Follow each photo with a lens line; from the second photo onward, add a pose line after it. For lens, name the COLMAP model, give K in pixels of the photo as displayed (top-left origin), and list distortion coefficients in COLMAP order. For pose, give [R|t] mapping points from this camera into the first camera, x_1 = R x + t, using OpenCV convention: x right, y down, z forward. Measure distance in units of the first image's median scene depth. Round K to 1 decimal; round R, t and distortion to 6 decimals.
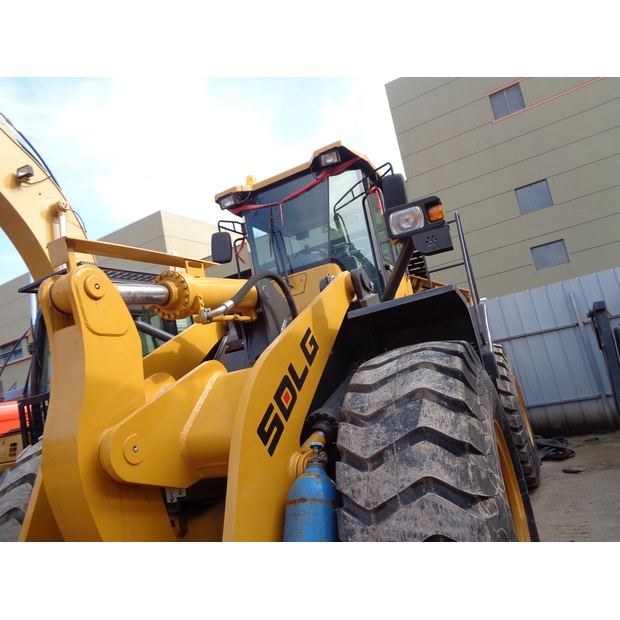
lens RADIAL K [[460.6, 0, 307.7], [0, 460.6, 309.6], [0, 0, 1]] dist [-0.001328, 0.003352]
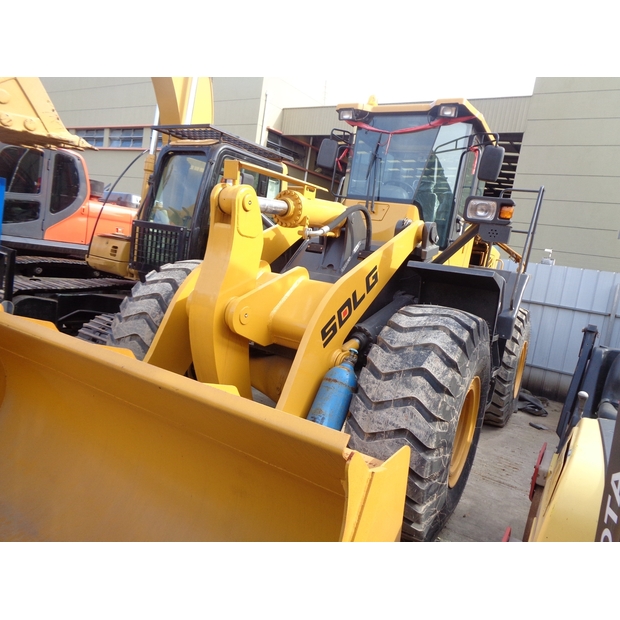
lens RADIAL K [[459.1, 0, 312.4], [0, 459.1, 306.3], [0, 0, 1]] dist [0.005949, 0.000675]
pose [[0.937367, 0.345706, -0.042781, -0.069522], [-0.321383, 0.905649, 0.276610, -0.154037], [0.134370, -0.245536, 0.960030, -0.310254]]
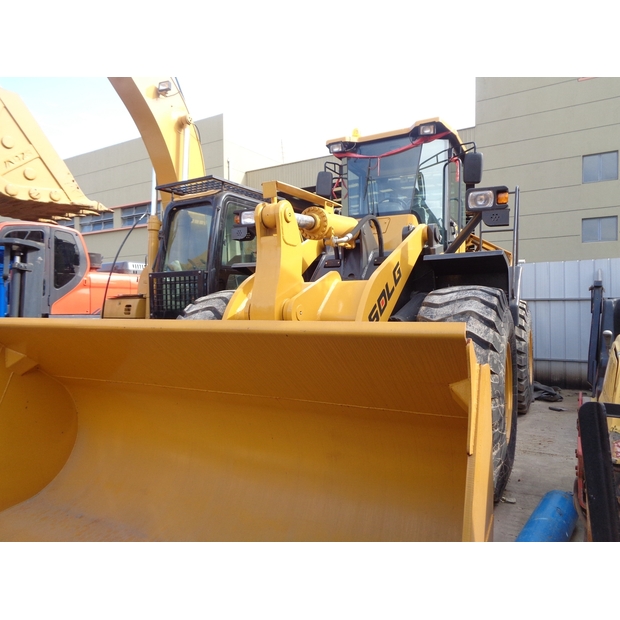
lens RADIAL K [[460.6, 0, 307.7], [0, 460.6, 309.6], [0, 0, 1]] dist [-0.001328, 0.003352]
pose [[0.980906, 0.190060, -0.041235, -0.184497], [-0.180899, 0.969501, 0.165357, -0.003139], [0.071406, -0.154741, 0.985371, -0.484201]]
